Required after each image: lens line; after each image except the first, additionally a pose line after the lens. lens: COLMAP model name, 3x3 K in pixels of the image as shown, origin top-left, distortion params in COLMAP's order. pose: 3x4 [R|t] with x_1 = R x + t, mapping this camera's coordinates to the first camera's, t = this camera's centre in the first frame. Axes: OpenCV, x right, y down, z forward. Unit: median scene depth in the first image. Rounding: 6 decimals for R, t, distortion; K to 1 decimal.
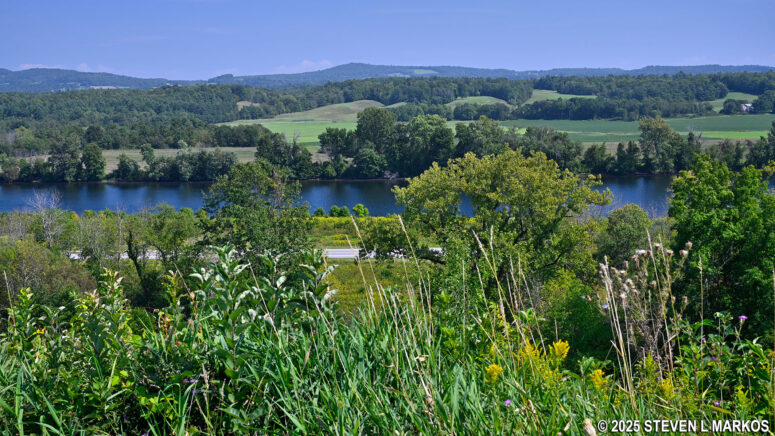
lens RADIAL K [[1117.4, 0, 387.6], [0, 1117.4, 218.1], [0, 0, 1]] dist [0.011782, 0.000000]
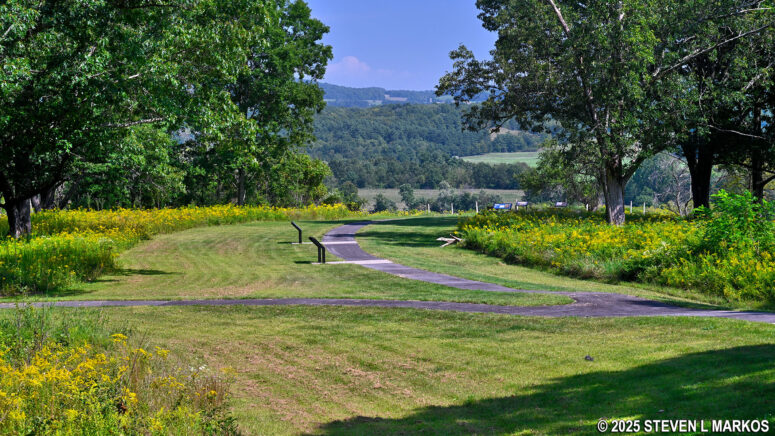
lens RADIAL K [[1496.9, 0, 387.5], [0, 1496.9, 217.6], [0, 0, 1]] dist [-0.004901, 0.000000]
pose [[0.979798, 0.031148, -0.197549, 0.010062], [-0.039902, 0.998383, -0.040484, 0.007874], [0.195969, 0.047548, 0.979457, -0.136170]]
